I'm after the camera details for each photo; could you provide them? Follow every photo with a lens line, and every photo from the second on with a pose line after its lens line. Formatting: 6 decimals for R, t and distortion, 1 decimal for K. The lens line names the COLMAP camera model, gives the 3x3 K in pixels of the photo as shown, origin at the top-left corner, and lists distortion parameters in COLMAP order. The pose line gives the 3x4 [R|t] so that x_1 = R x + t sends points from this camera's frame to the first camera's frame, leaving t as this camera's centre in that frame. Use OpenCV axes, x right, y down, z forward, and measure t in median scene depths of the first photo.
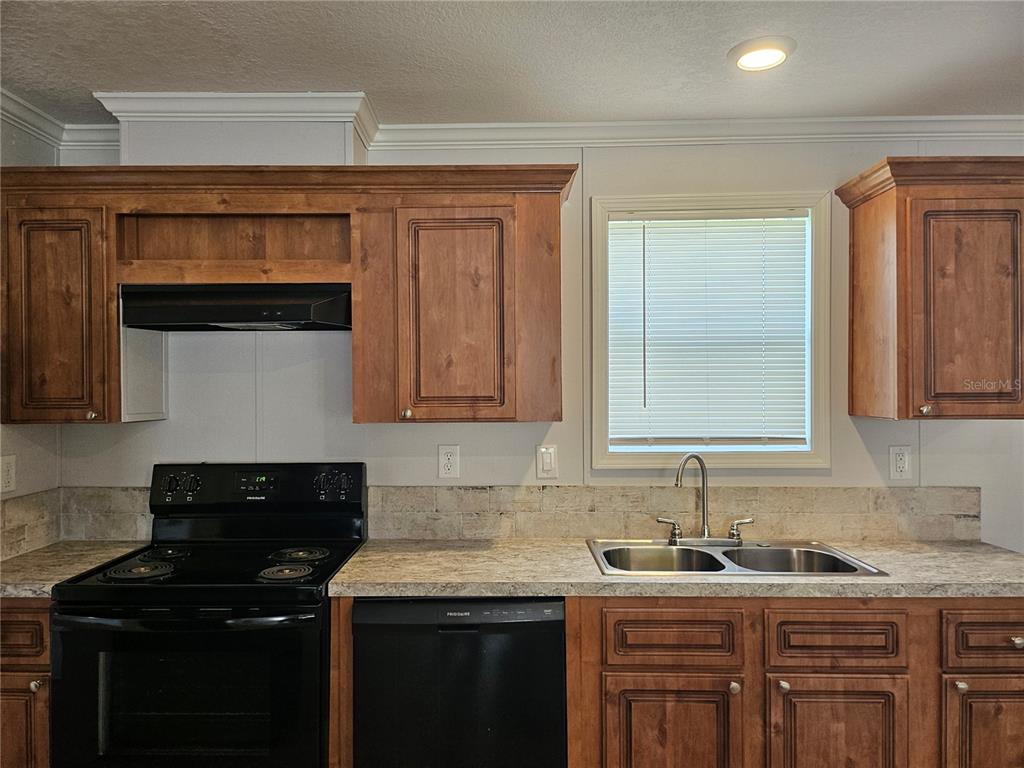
lens RADIAL K [[730.6, 0, 518.0], [0, 730.6, 380.6], [0, 0, 1]] dist [0.070116, -0.086316]
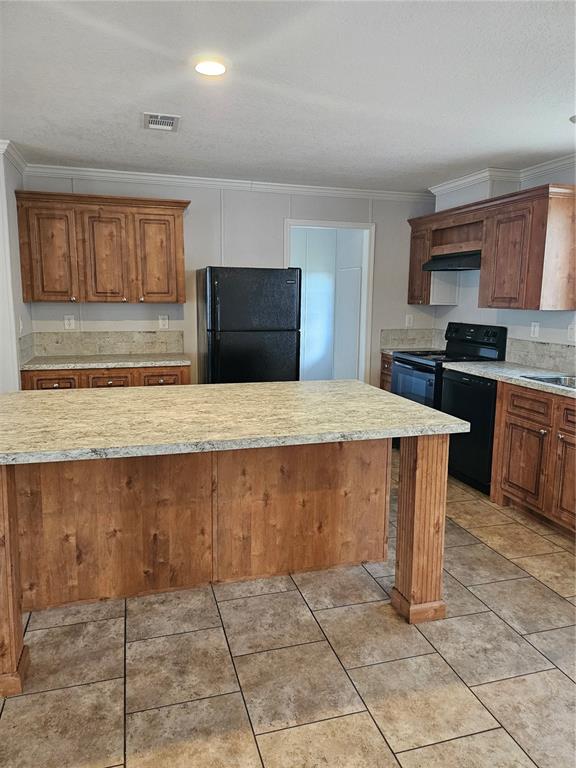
lens RADIAL K [[547.9, 0, 292.0], [0, 547.9, 380.5], [0, 0, 1]] dist [0.070116, -0.086316]
pose [[0.305255, 0.156103, -0.939389, 1.387918], [-0.011229, 0.986994, 0.160365, 0.008265], [0.952204, -0.038404, 0.303038, -0.175249]]
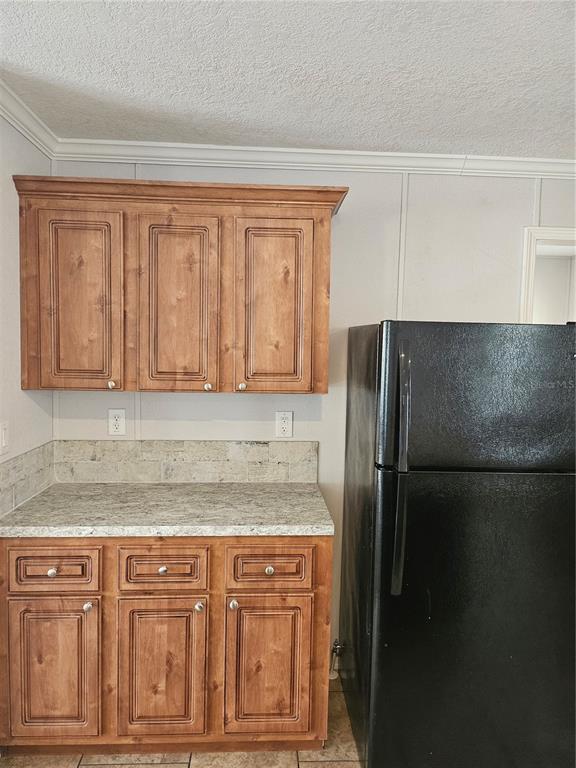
lens RADIAL K [[547.9, 0, 292.0], [0, 547.9, 380.5], [0, 0, 1]] dist [0.070116, -0.086316]
pose [[0.079018, 0.071950, -0.994273, 0.394293], [-0.020278, 0.997302, 0.070558, -0.032955], [0.996667, 0.014586, 0.080264, -0.077523]]
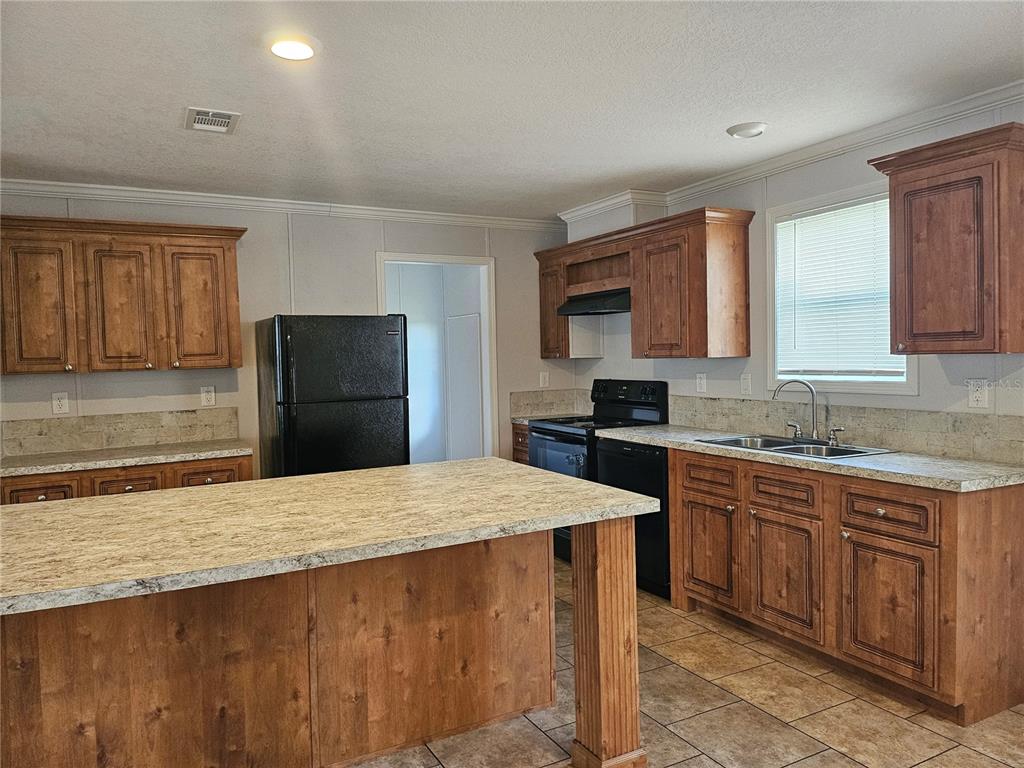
lens RADIAL K [[730.6, 0, 518.0], [0, 730.6, 380.6], [0, 0, 1]] dist [0.070116, -0.086316]
pose [[0.489287, 0.024630, -0.871775, 1.353163], [0.025274, 0.998781, 0.042403, 0.026403], [0.871757, -0.042780, 0.488068, -0.230324]]
